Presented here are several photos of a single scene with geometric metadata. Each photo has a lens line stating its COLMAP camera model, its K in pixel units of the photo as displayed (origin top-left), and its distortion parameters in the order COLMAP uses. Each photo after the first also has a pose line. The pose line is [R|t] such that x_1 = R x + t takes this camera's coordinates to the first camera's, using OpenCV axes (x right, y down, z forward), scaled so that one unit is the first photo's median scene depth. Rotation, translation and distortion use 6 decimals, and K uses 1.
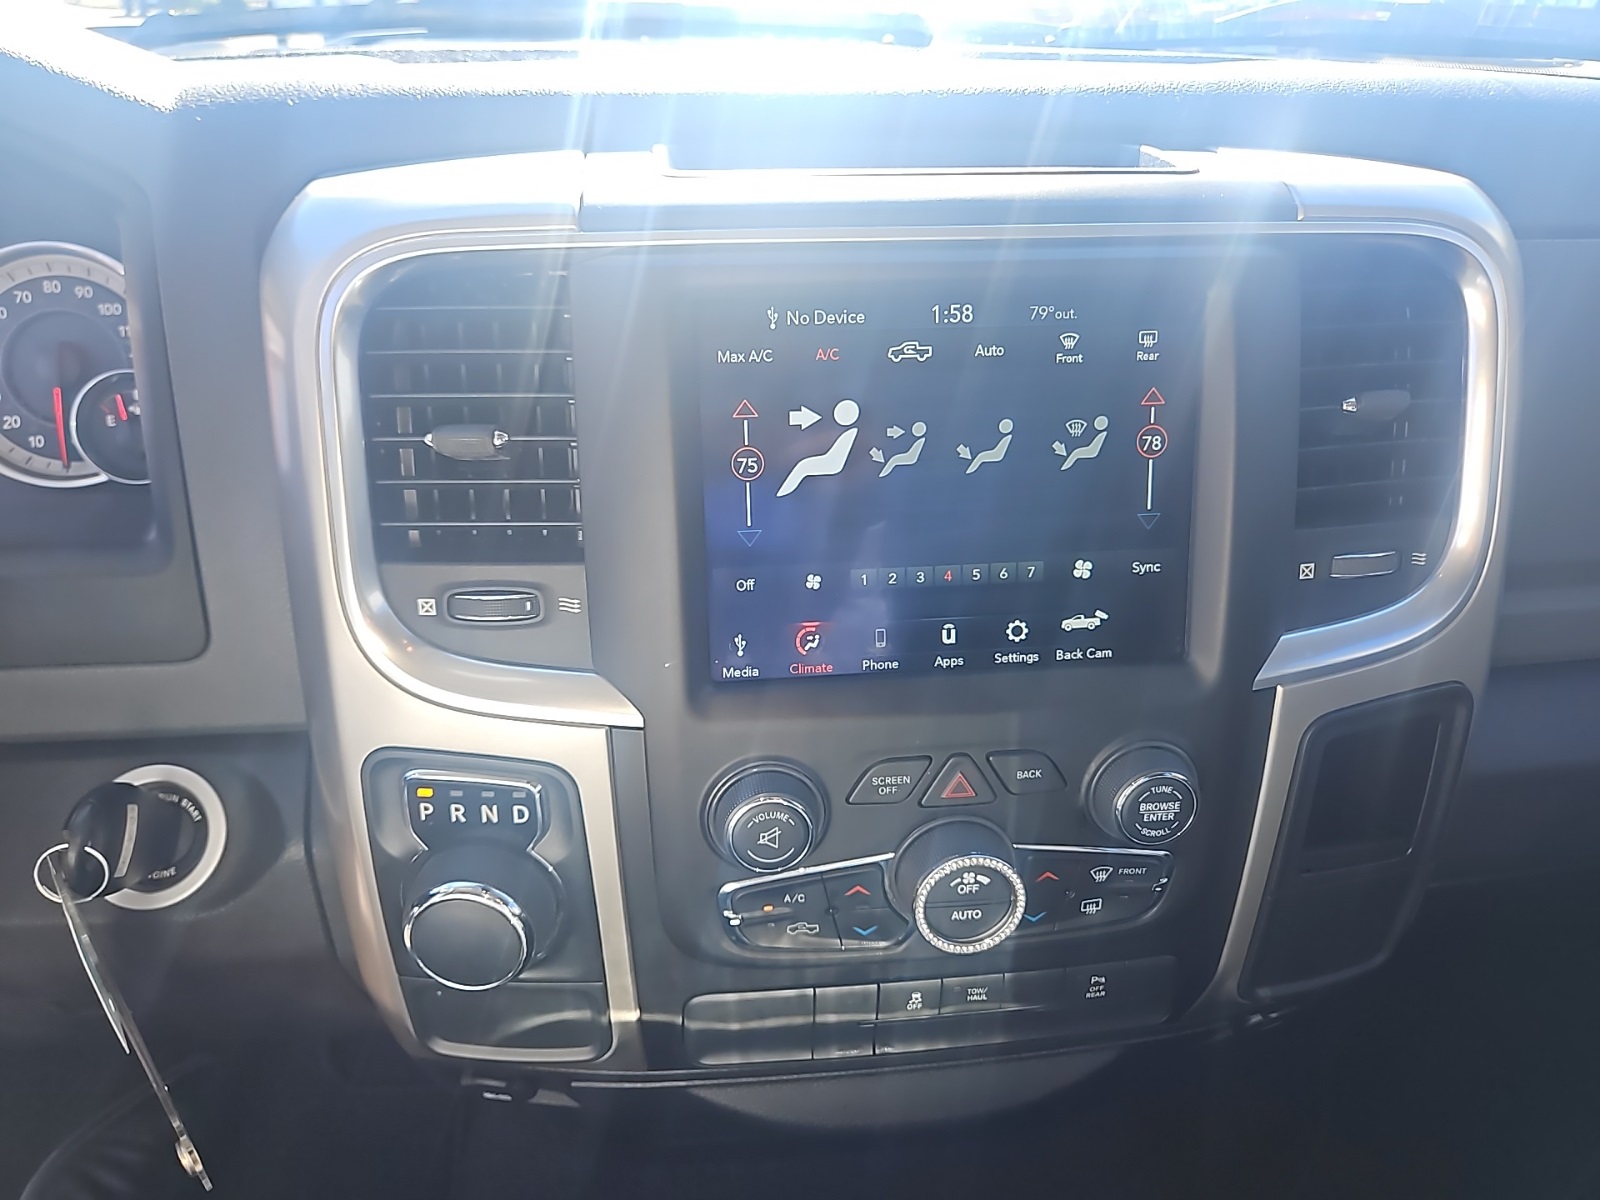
lens RADIAL K [[1077.6, 0, 805.6], [0, 1077.6, 588.1], [0, 0, 1]] dist [0.057046, -0.042075]
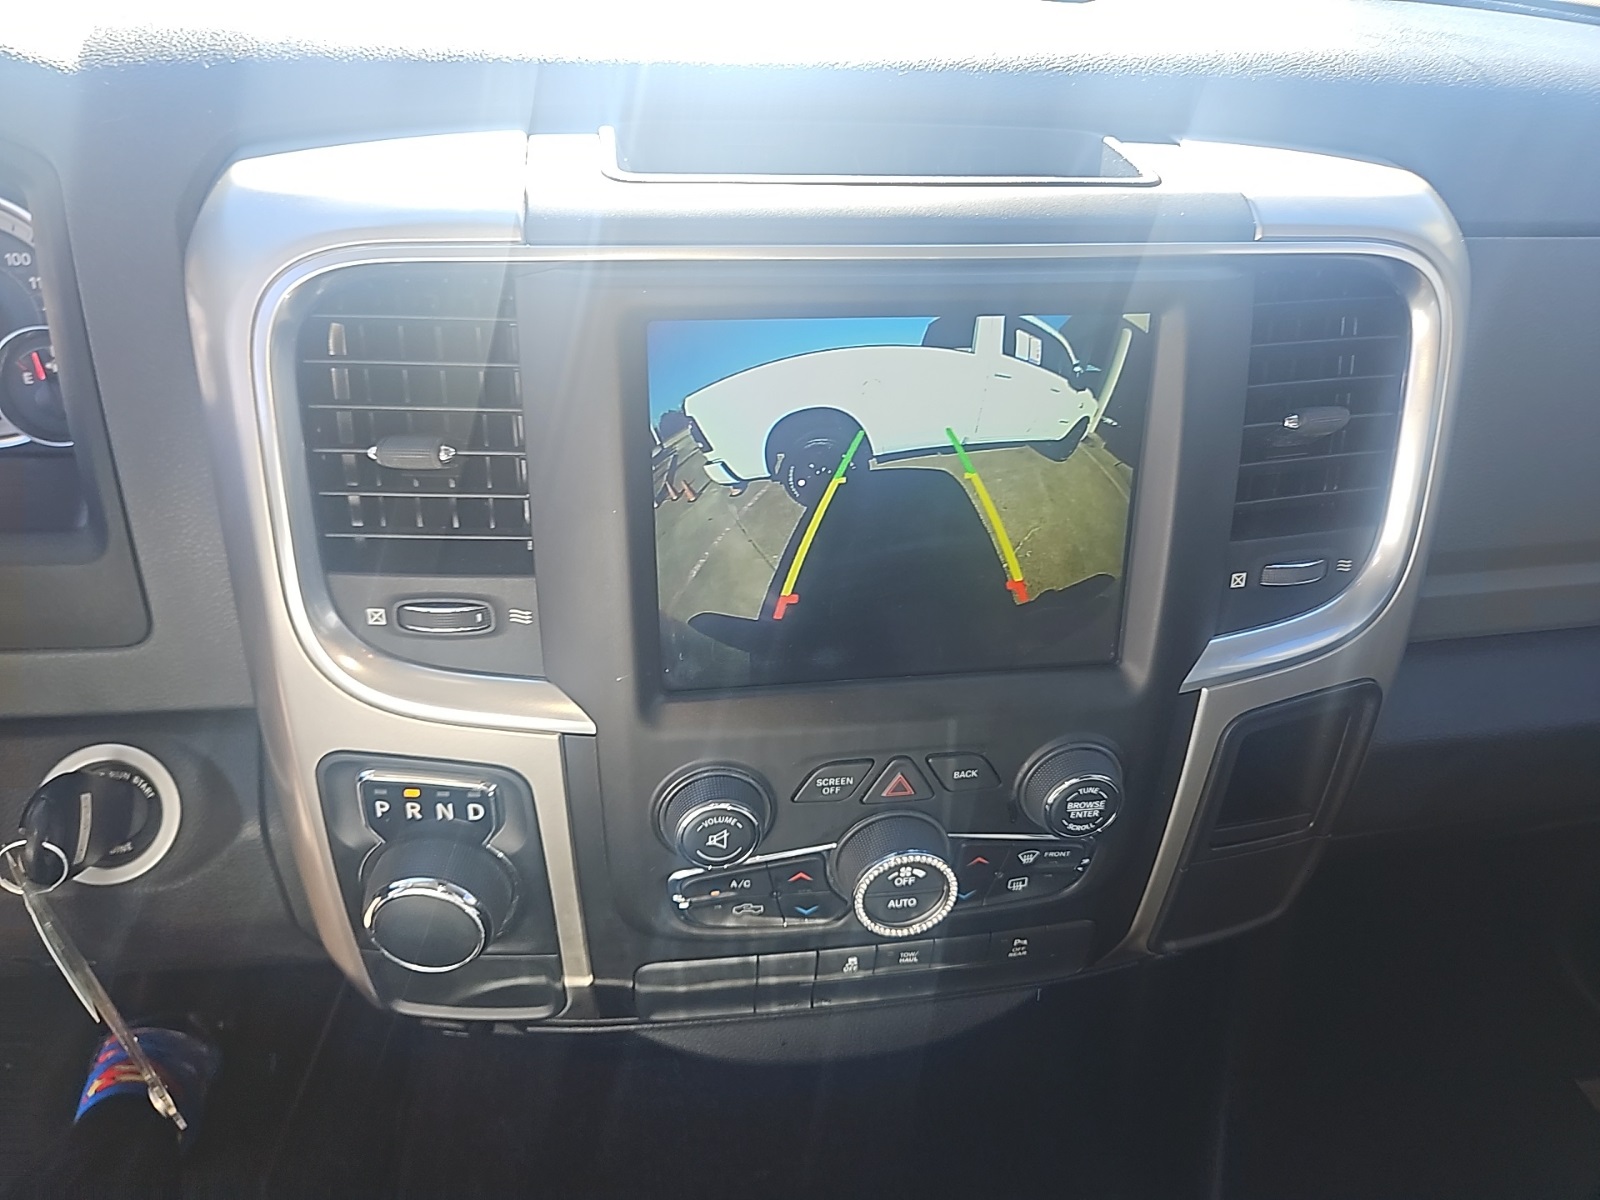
lens RADIAL K [[1077.6, 0, 800.4], [0, 1077.6, 608.1], [0, 0, 1]] dist [0.057046, -0.042075]
pose [[0.998748, 0.012132, 0.048540, -0.006073], [-0.018752, 0.990206, 0.138348, -0.123943], [-0.046386, -0.139085, 0.989193, -0.008241]]
